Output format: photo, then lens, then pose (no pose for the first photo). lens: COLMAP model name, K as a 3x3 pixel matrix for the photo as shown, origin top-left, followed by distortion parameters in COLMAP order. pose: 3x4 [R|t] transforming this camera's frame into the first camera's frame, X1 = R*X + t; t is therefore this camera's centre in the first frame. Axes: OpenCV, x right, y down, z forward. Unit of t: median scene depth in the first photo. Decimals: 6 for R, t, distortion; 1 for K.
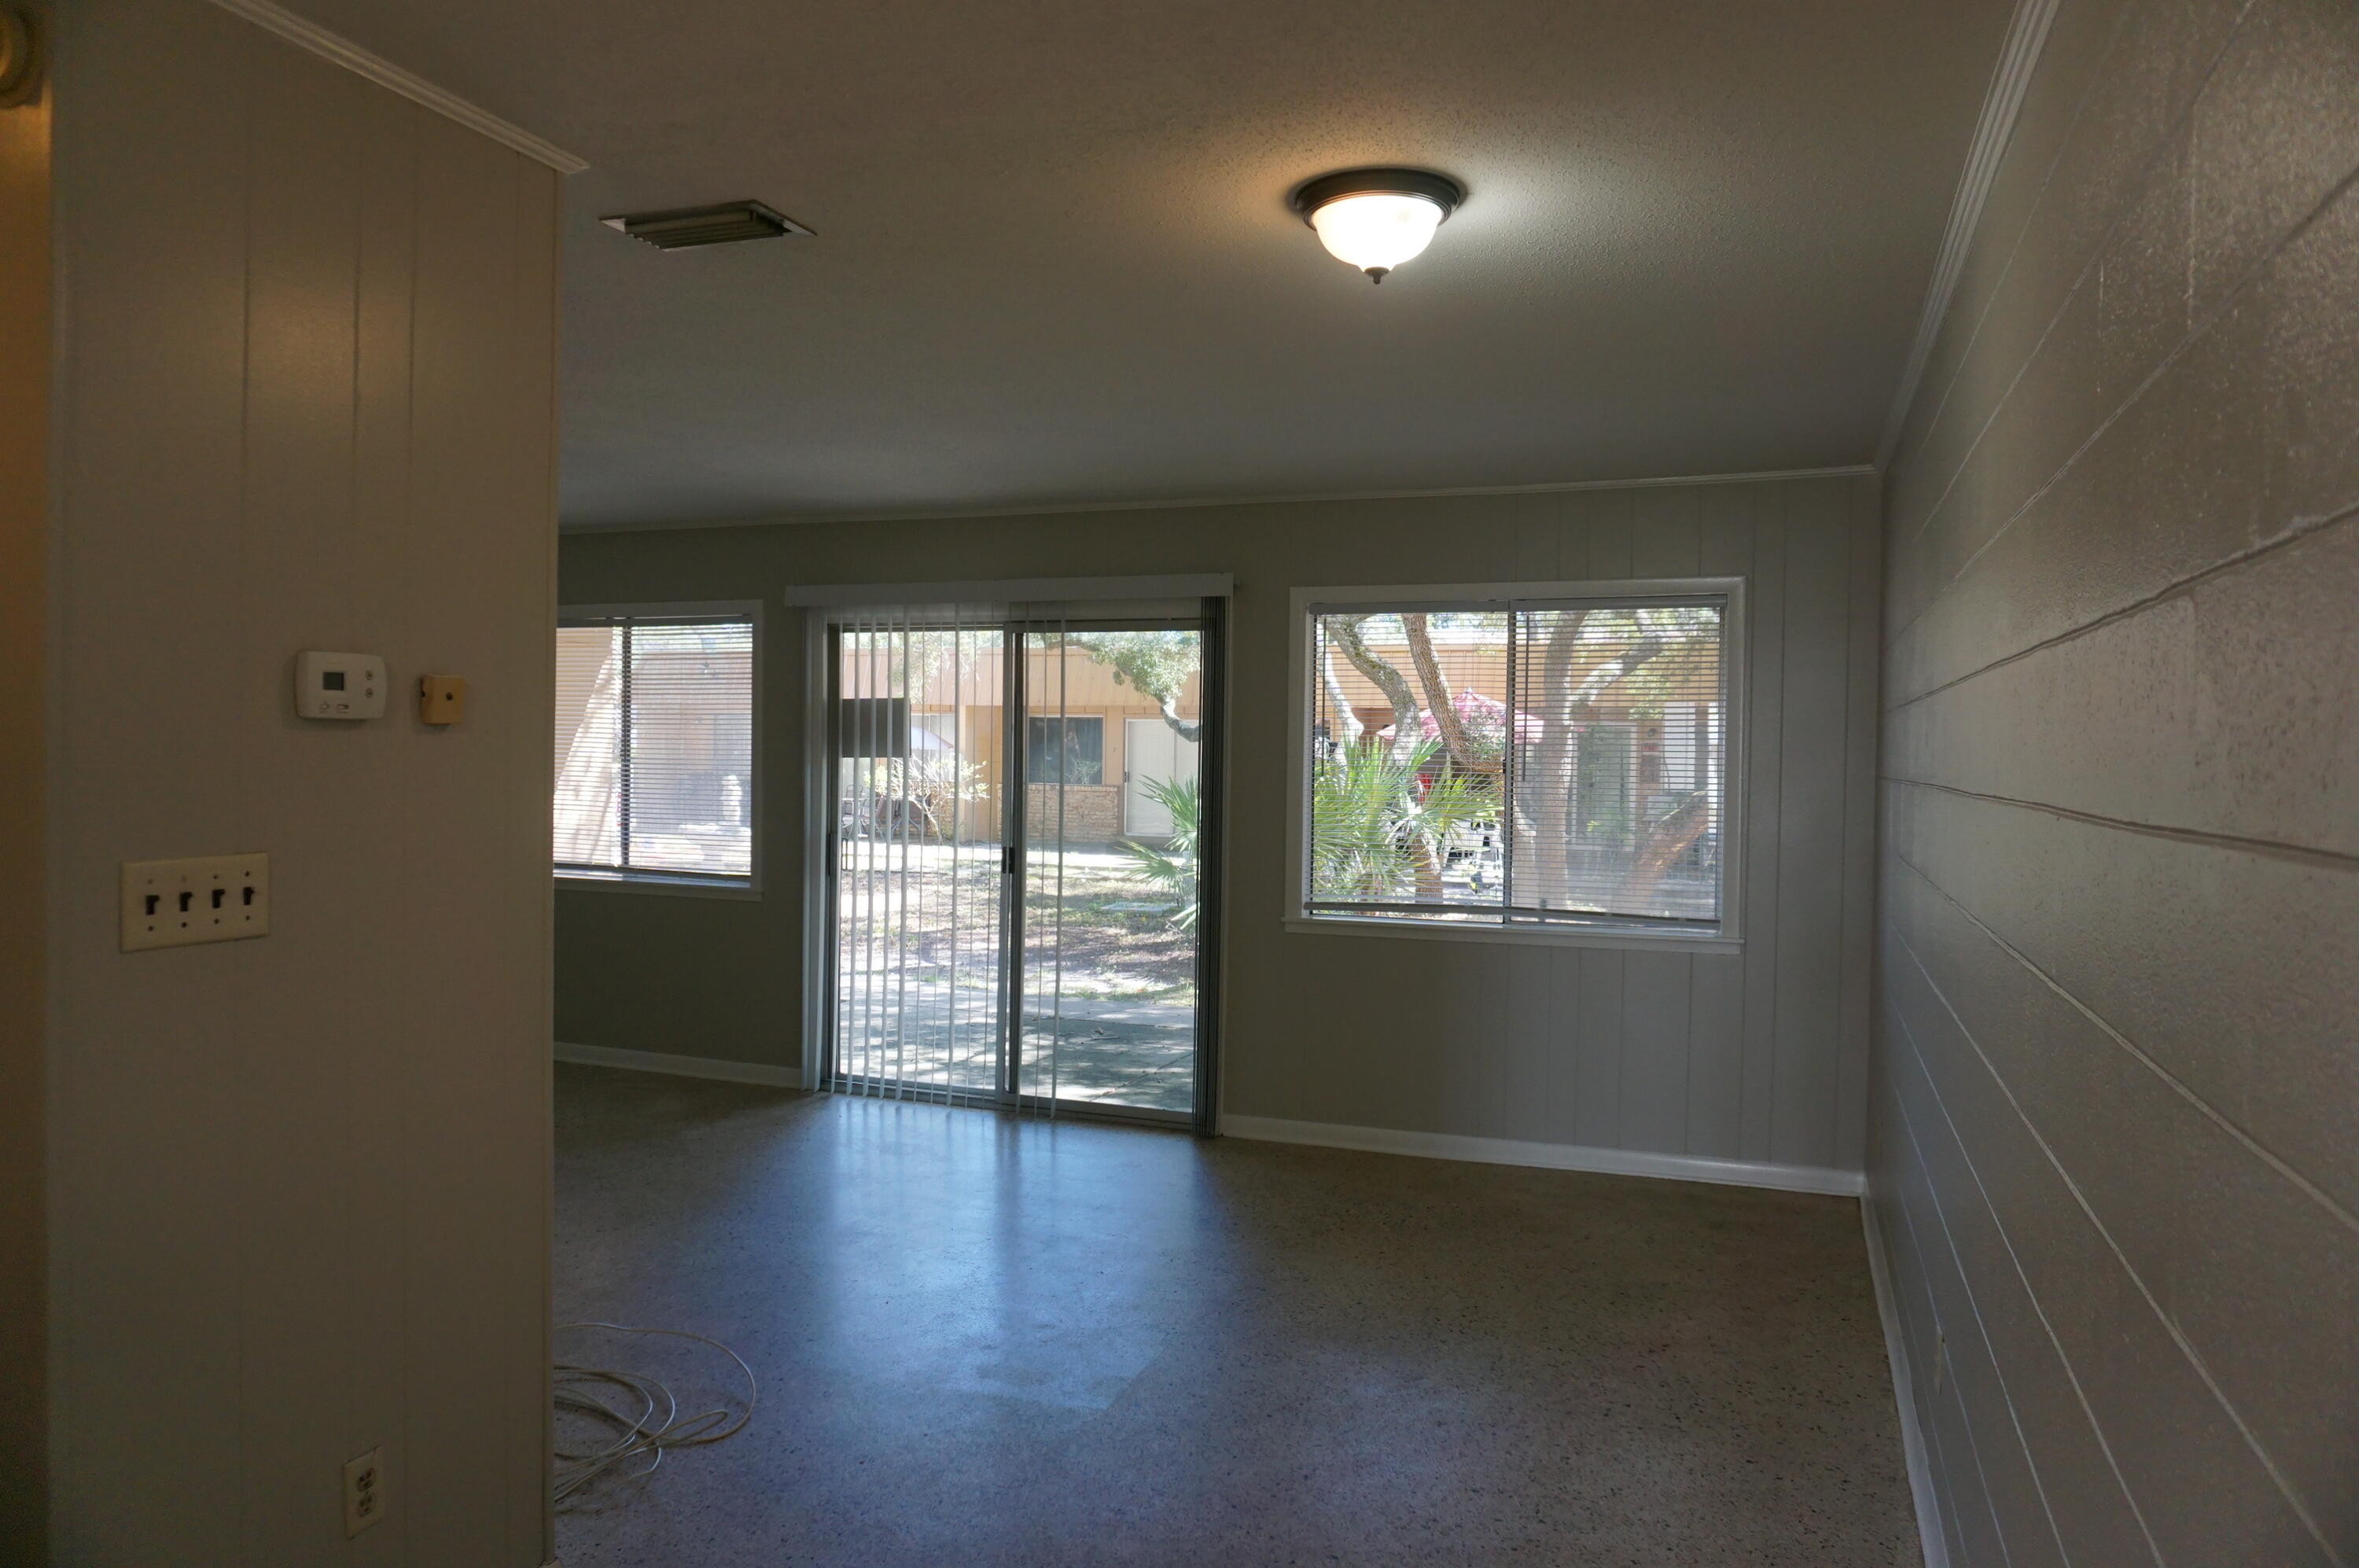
lens RADIAL K [[1593.4, 0, 1187.8], [0, 1593.4, 803.3], [0, 0, 1]] dist [-0.047883, 0.017423]
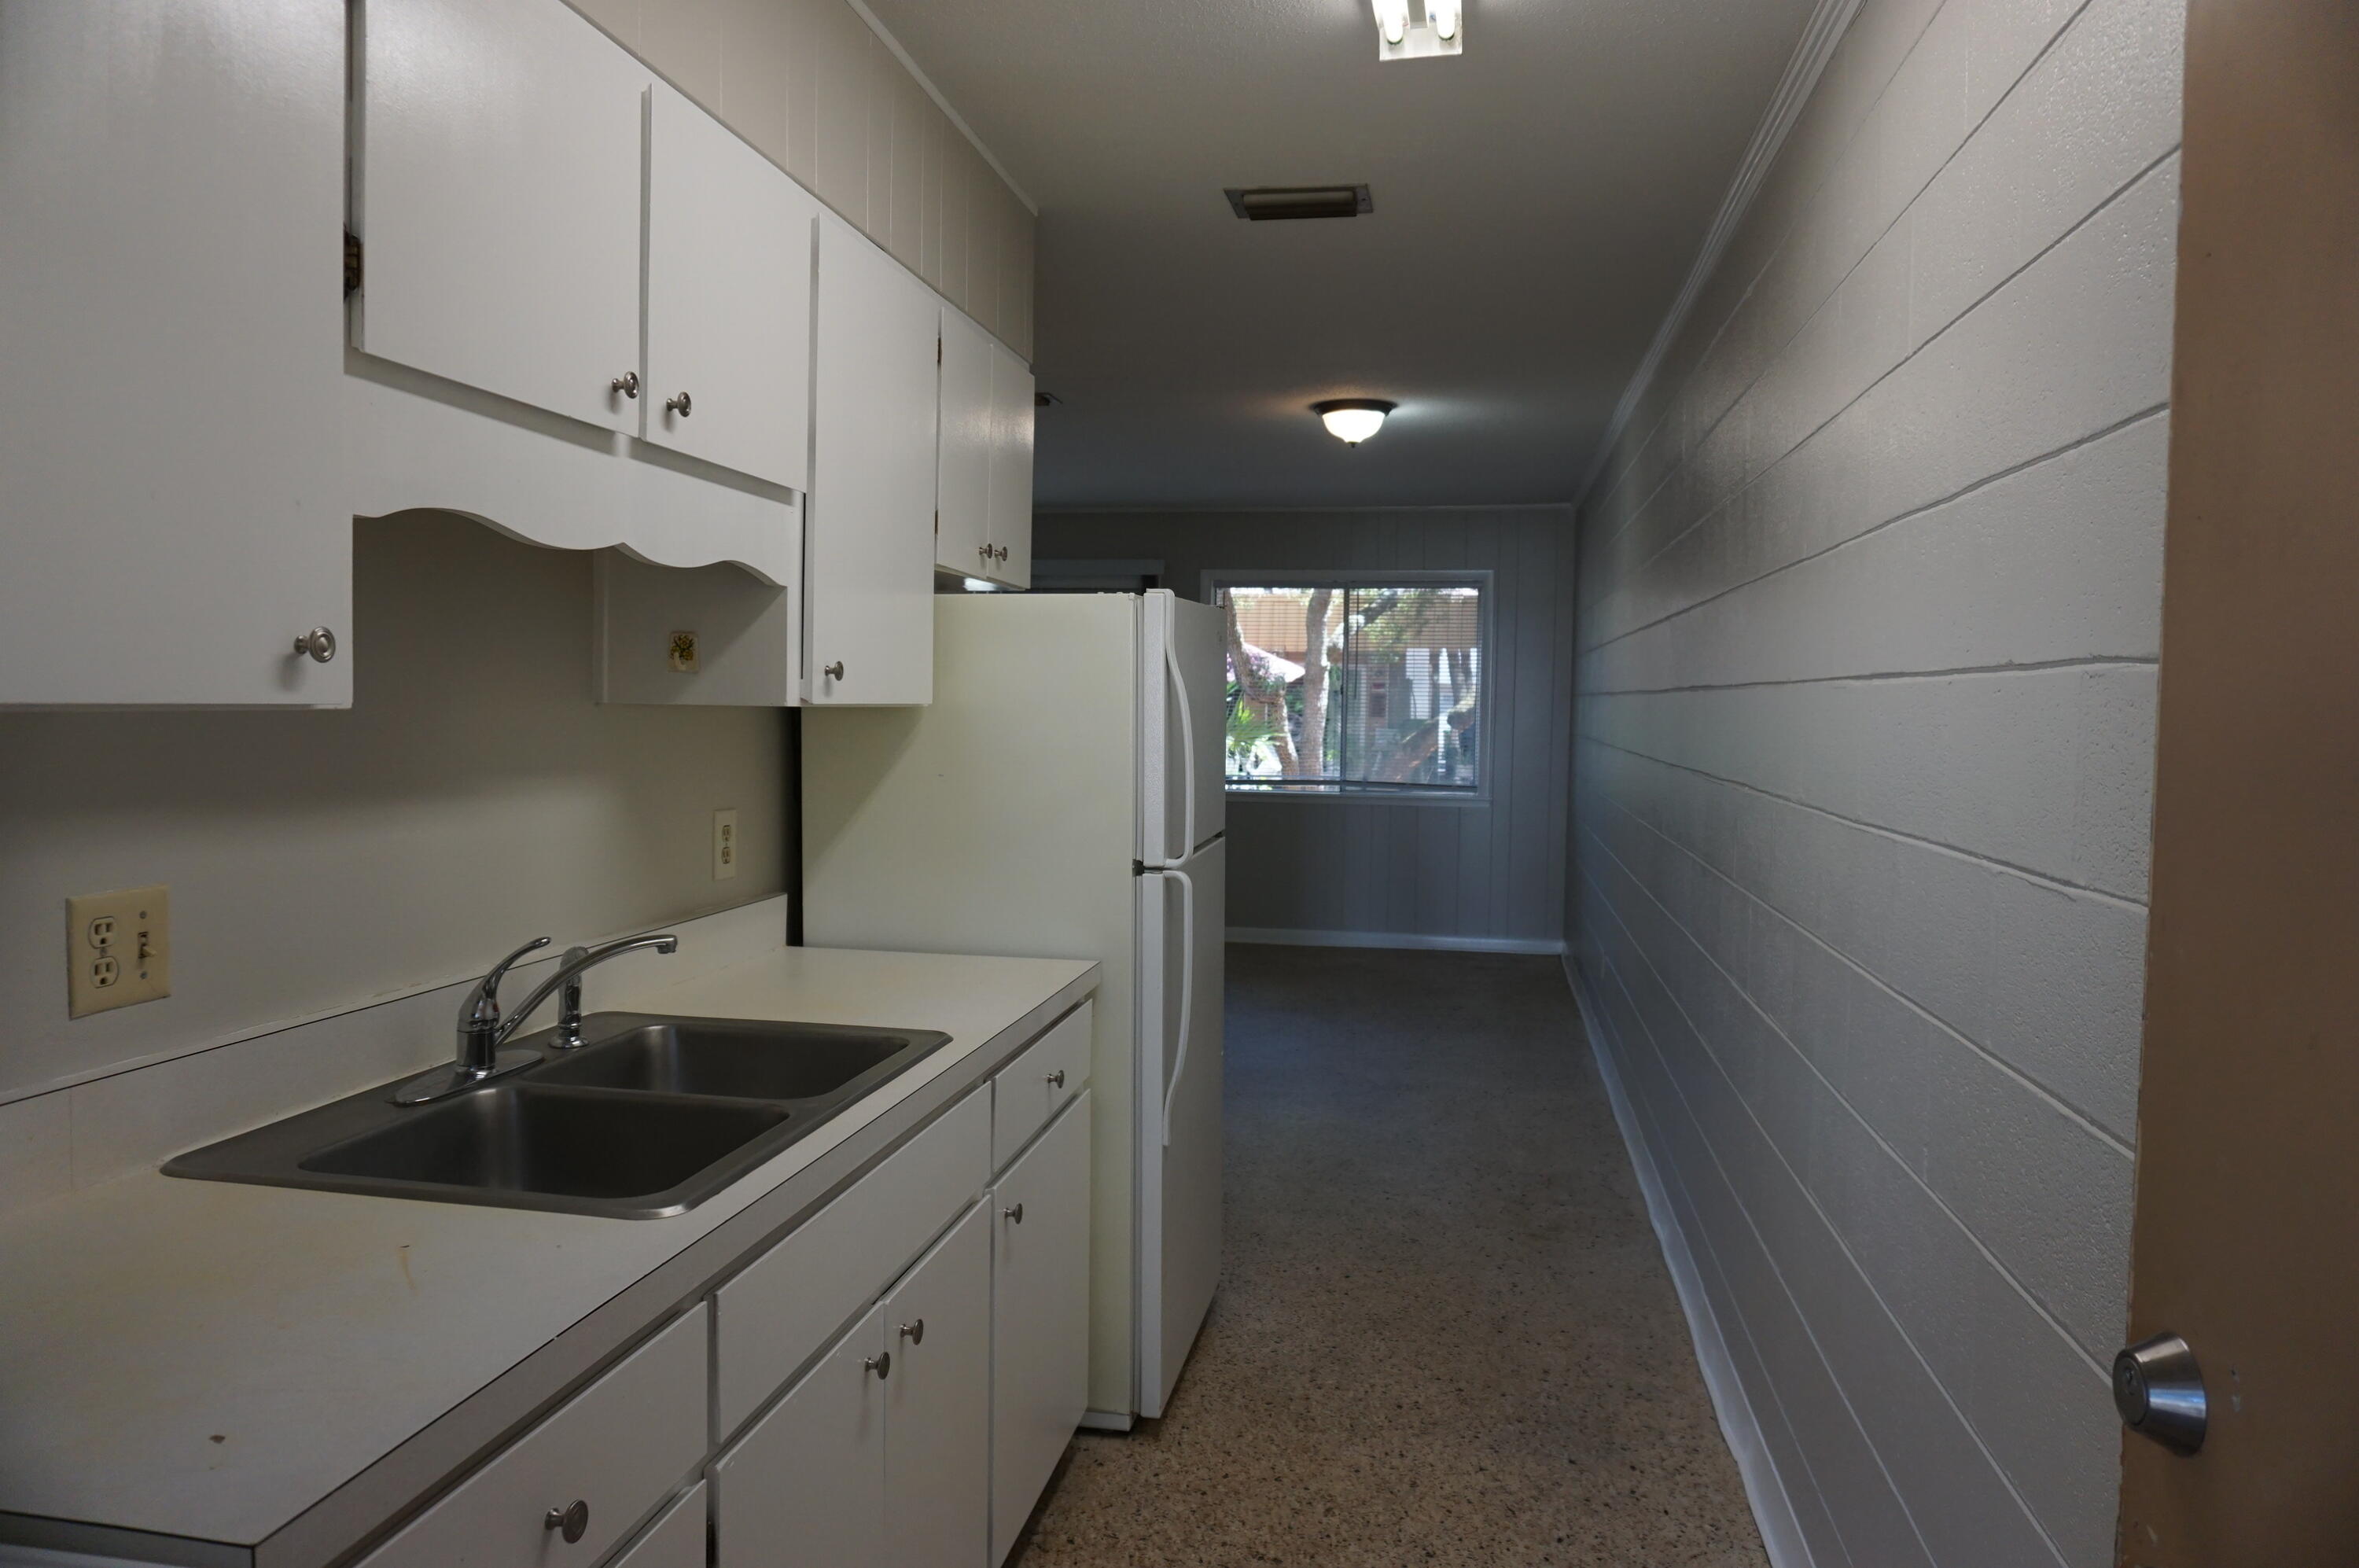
lens RADIAL K [[1593.4, 0, 1161.2], [0, 1593.4, 781.0], [0, 0, 1]] dist [-0.047883, 0.017423]
pose [[0.986467, -0.003296, 0.163925, -0.218078], [-0.000428, 0.999743, 0.022674, 0.029770], [-0.163958, -0.022437, 0.986212, -0.476965]]
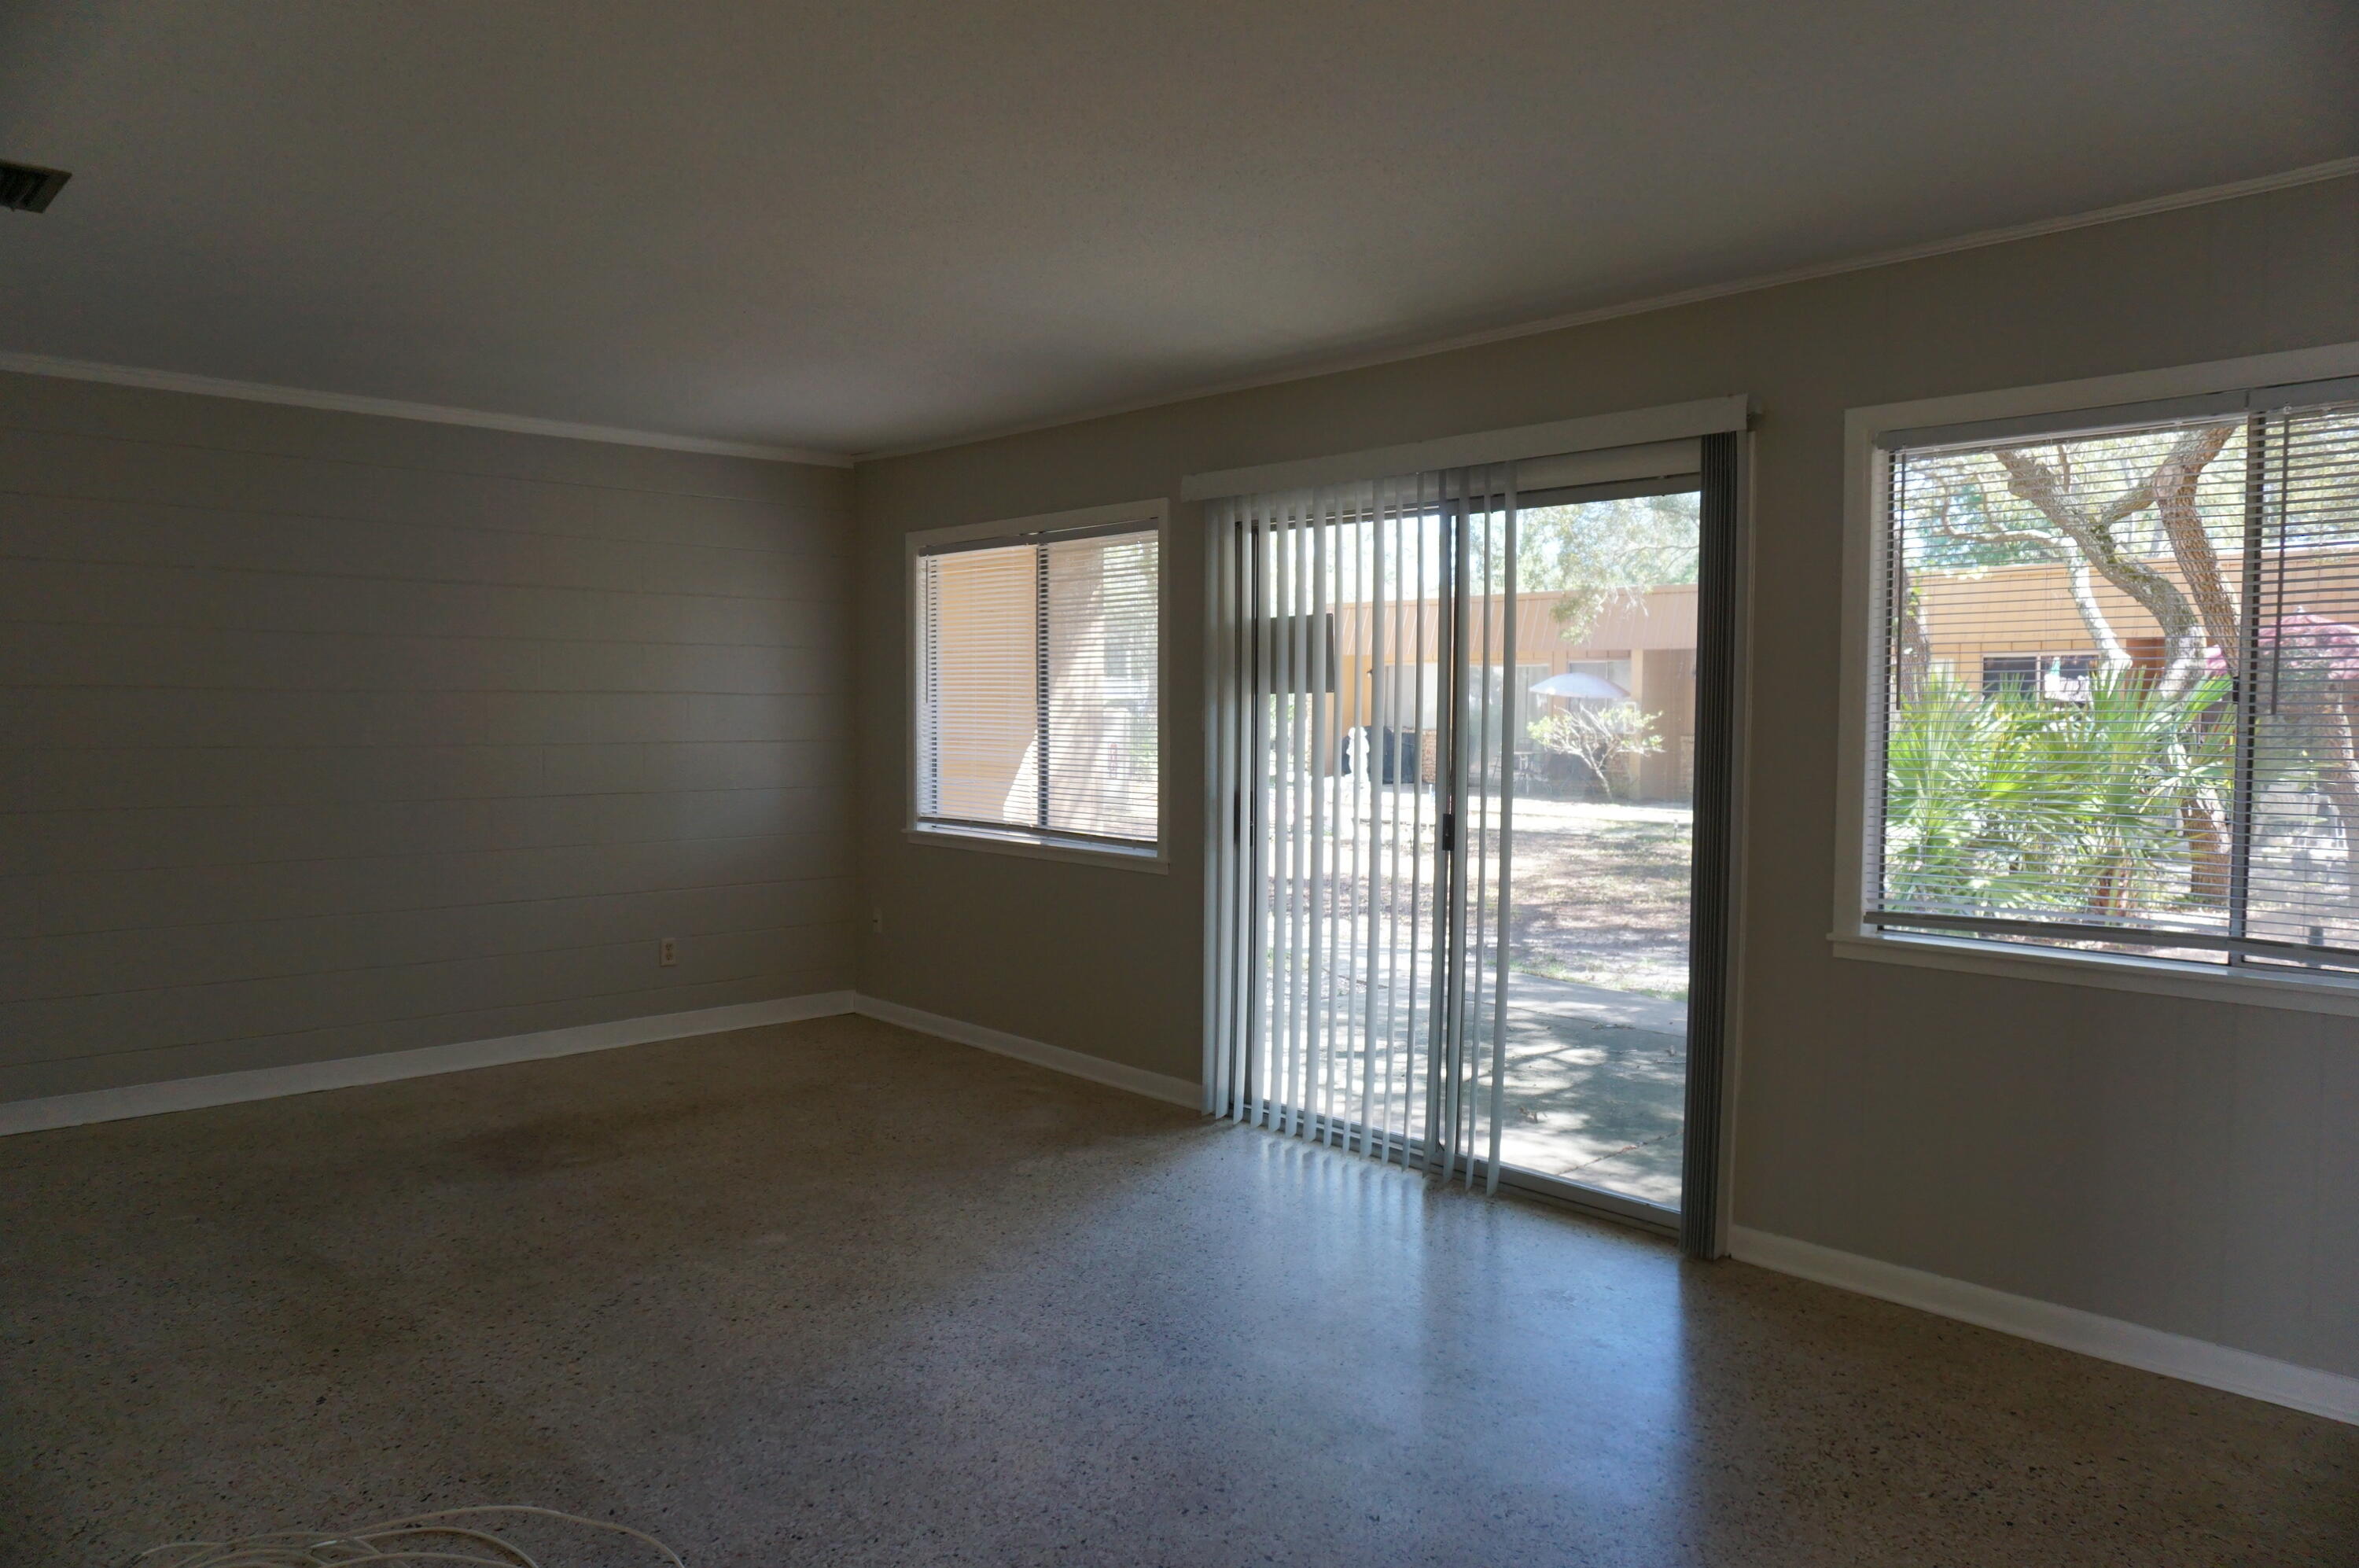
lens RADIAL K [[1593.4, 0, 1164.6], [0, 1593.4, 789.8], [0, 0, 1]] dist [-0.047883, 0.017423]
pose [[0.892799, 0.013874, -0.450241, 0.105581], [-0.004531, 0.999752, 0.021822, 0.001594], [0.450432, -0.017442, 0.892640, 0.316343]]
